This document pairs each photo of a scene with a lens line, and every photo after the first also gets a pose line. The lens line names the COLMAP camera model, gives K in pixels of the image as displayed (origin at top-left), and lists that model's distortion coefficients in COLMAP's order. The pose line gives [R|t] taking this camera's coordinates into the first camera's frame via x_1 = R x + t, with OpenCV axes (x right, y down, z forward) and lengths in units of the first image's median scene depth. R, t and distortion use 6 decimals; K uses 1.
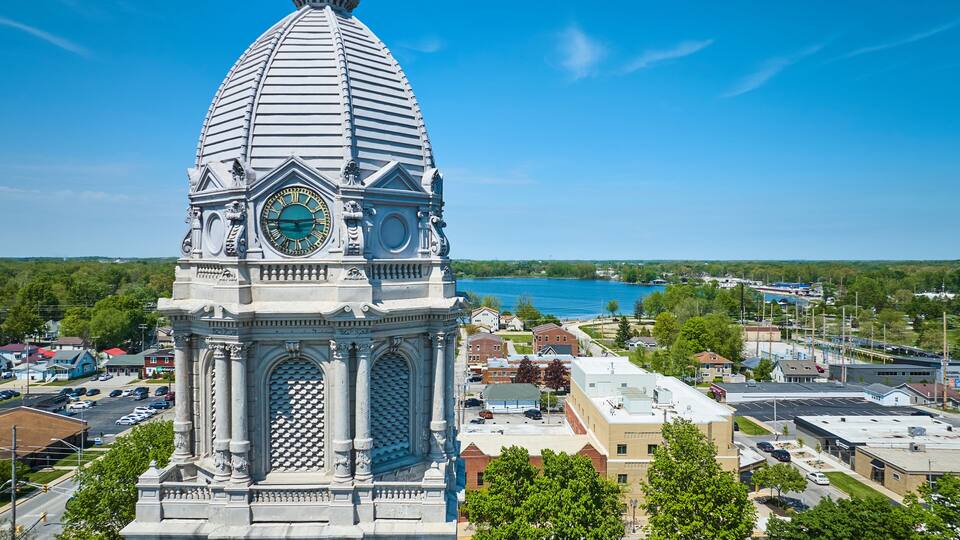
lens RADIAL K [[672.1, 0, 478.7], [0, 672.1, 275.8], [0, 0, 1]] dist [-0.029477, 0.031766]
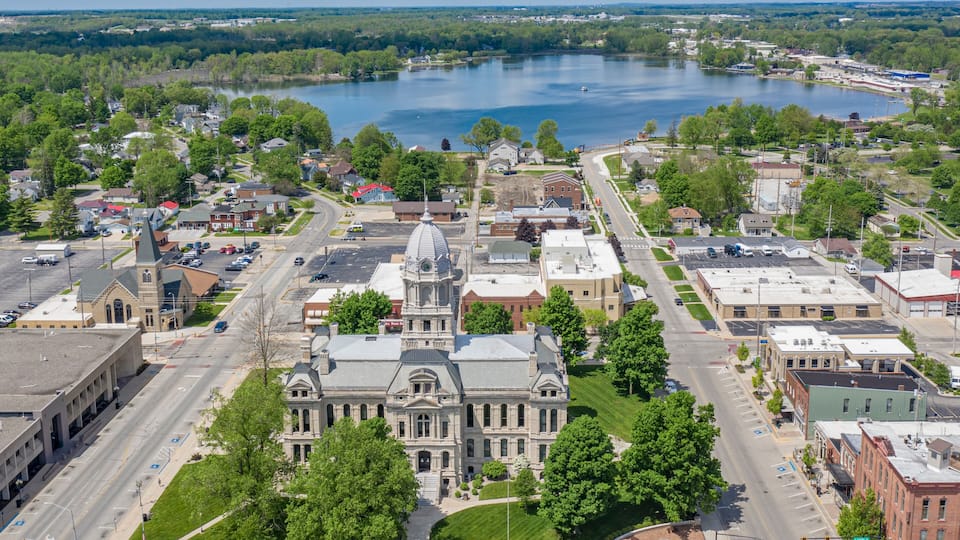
lens RADIAL K [[979.0, 0, 494.4], [0, 979.0, 221.0], [0, 0, 1]] dist [-0.031405, 0.000000]
pose [[0.999708, -0.004517, -0.023751, 0.059291], [0.009074, 0.980669, 0.195463, -0.231500], [0.022409, -0.195621, 0.980423, -0.800137]]
